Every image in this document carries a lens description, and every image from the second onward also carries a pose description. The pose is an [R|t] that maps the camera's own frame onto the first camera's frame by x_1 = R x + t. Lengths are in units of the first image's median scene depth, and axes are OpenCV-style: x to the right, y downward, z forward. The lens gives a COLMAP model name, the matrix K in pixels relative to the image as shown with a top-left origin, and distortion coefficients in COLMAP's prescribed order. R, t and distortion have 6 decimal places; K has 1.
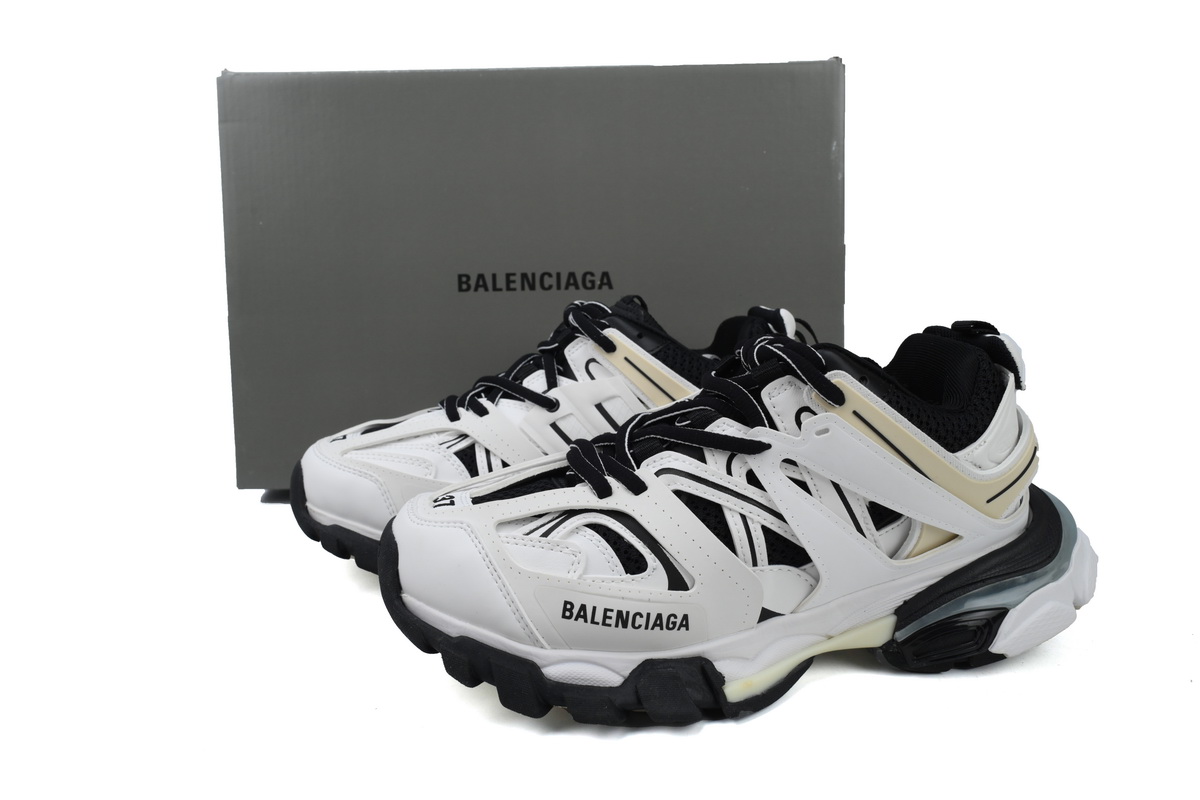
lens RADIAL K [[936.7, 0, 600.0], [0, 936.7, 400.0], [0, 0, 1]] dist [0.006113, -0.000261]
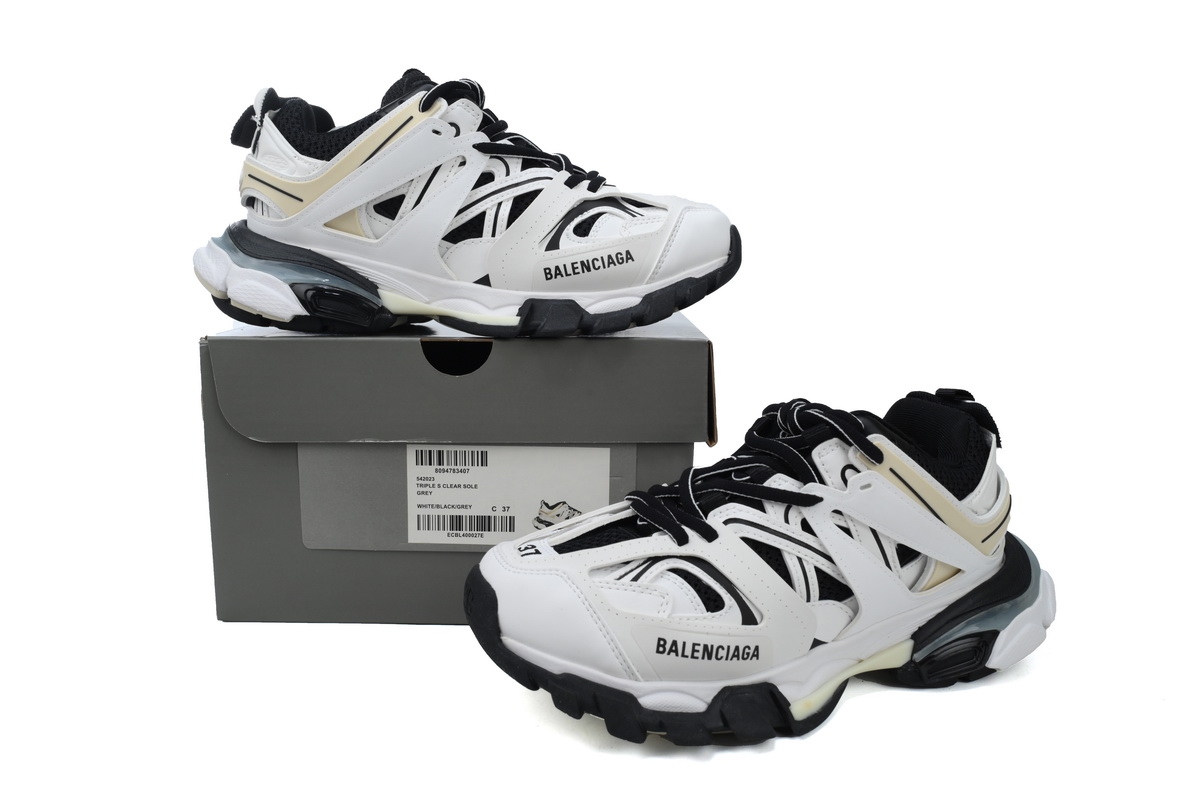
lens RADIAL K [[936.7, 0, 600.0], [0, 936.7, 400.0], [0, 0, 1]] dist [0.006113, -0.000261]
pose [[0.983708, 0.007957, 0.179596, -0.302182], [-0.001937, 0.999431, -0.033671, -0.033701], [-0.179762, 0.032774, 0.983164, -0.107990]]
